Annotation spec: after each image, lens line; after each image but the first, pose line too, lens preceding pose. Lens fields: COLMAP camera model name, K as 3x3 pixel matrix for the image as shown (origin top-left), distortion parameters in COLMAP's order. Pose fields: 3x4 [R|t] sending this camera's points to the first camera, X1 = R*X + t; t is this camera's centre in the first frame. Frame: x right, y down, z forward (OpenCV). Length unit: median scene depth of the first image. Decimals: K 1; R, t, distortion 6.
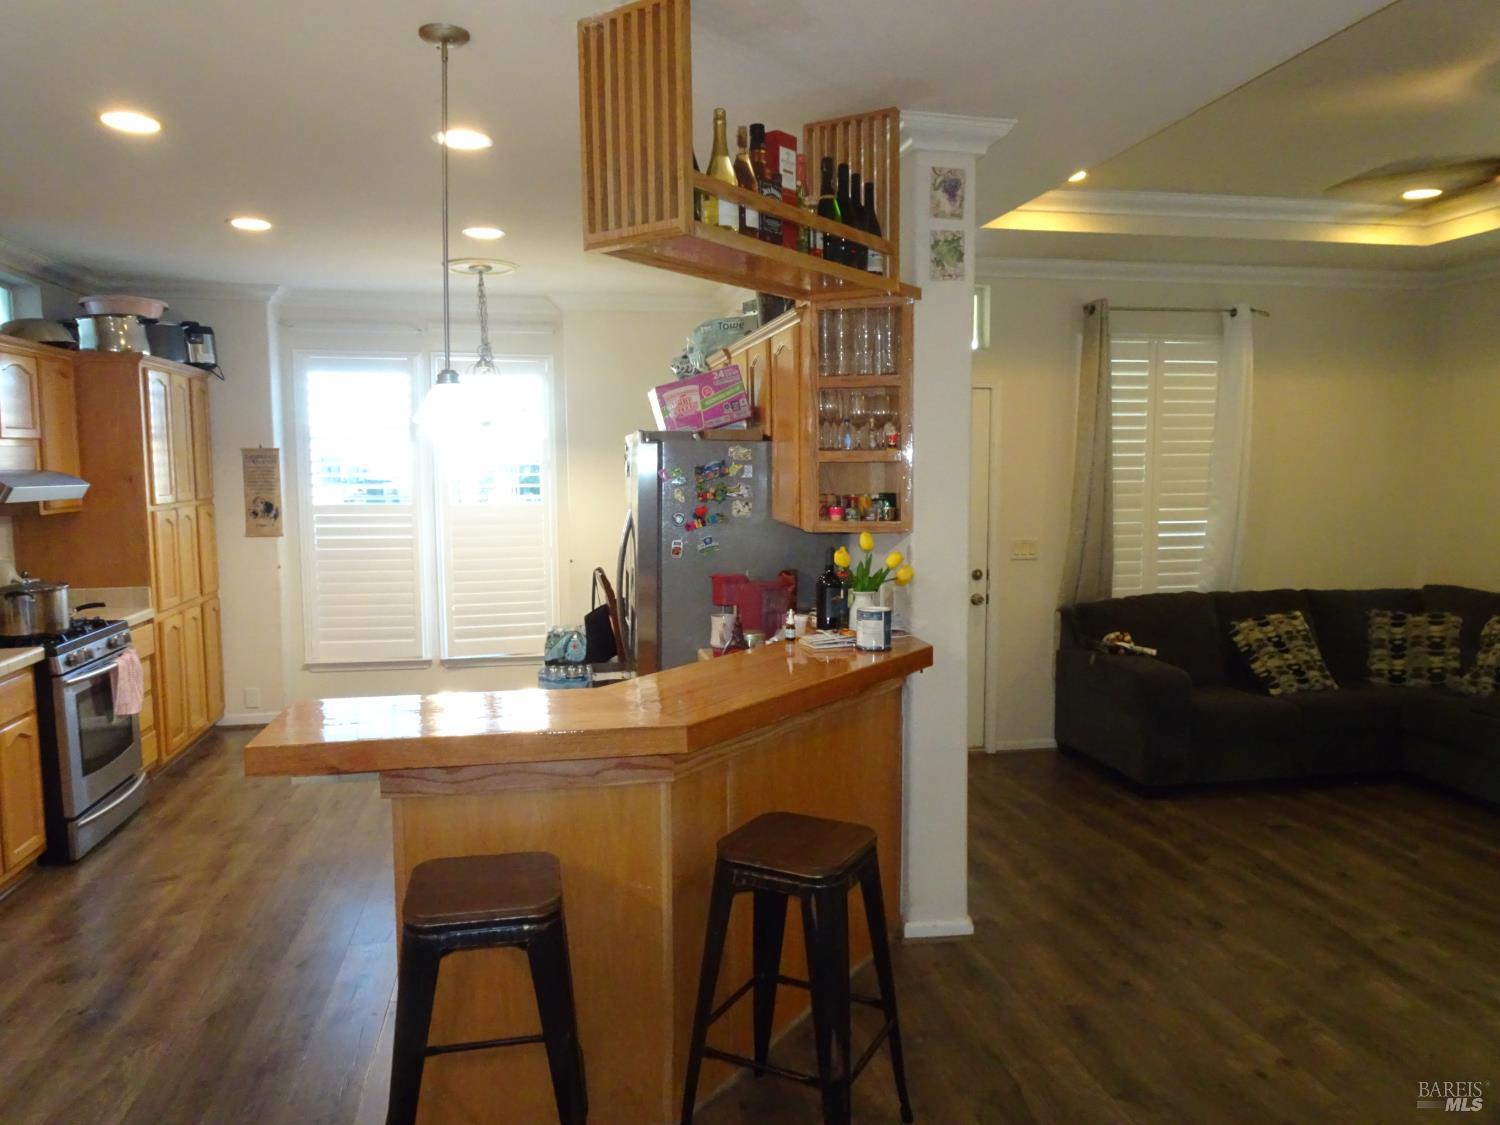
lens RADIAL K [[1058.0, 0, 750.0], [0, 1058.0, 562.5], [0, 0, 1]] dist [0.001062, -0.002316]
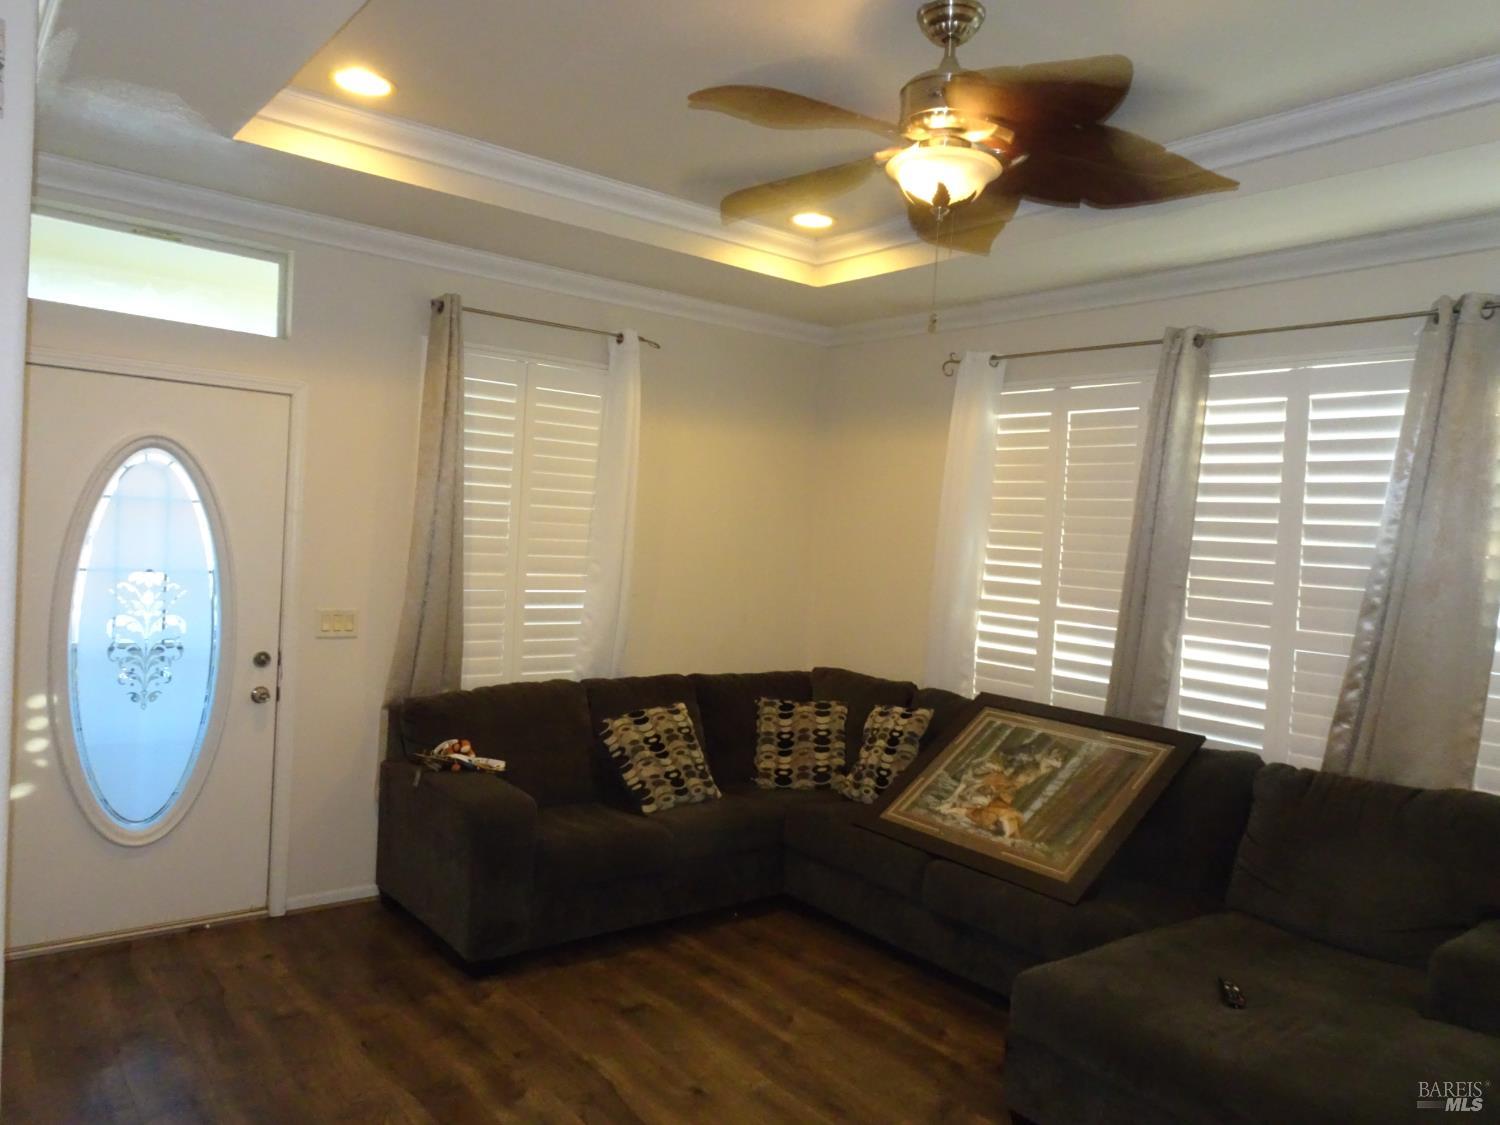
lens RADIAL K [[1049.2, 0, 746.3], [0, 1049.2, 570.5], [0, 0, 1]] dist [0.001229, 0.000951]
pose [[0.884130, 0.036697, 0.465797, 0.174665], [-0.018044, 0.998849, -0.044442, -0.022112], [-0.466892, 0.030888, 0.883775, 0.244373]]
